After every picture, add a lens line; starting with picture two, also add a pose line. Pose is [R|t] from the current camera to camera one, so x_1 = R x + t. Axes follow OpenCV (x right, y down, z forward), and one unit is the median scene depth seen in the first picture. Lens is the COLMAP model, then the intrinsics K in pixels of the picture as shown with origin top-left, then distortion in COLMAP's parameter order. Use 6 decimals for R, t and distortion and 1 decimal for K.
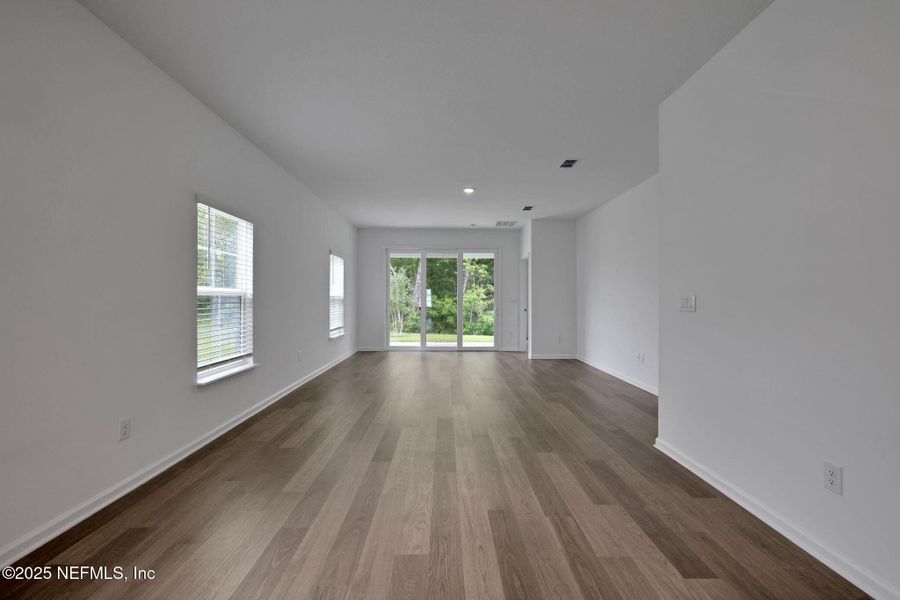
lens RADIAL K [[394.8, 0, 452.0], [0, 394.8, 297.3], [0, 0, 1]] dist [0.001505, 0.000156]
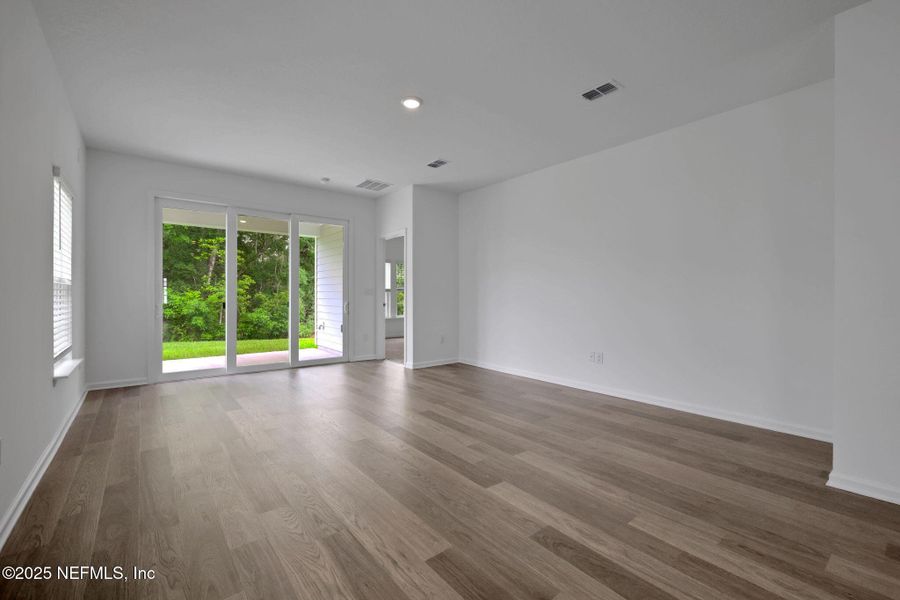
lens RADIAL K [[394.8, 0, 452.0], [0, 394.8, 297.3], [0, 0, 1]] dist [0.001505, 0.000156]
pose [[0.794361, -0.003788, 0.607434, -0.237399], [-0.002735, 0.999948, 0.009812, 0.013559], [-0.607440, -0.009456, 0.794309, 0.426047]]
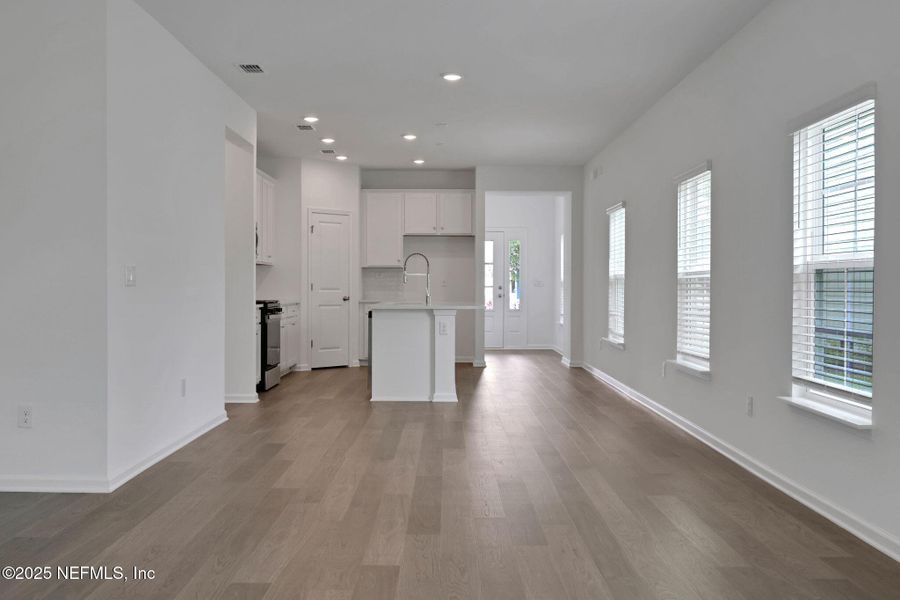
lens RADIAL K [[884.7, 0, 450.0], [0, 884.7, 300.0], [0, 0, 1]] dist [0.005540, -0.000852]
pose [[-0.999836, -0.009355, 0.015495, -0.037870], [-0.009179, 0.999893, 0.011407, 0.016962], [-0.015600, 0.011263, -0.999815, 1.233906]]
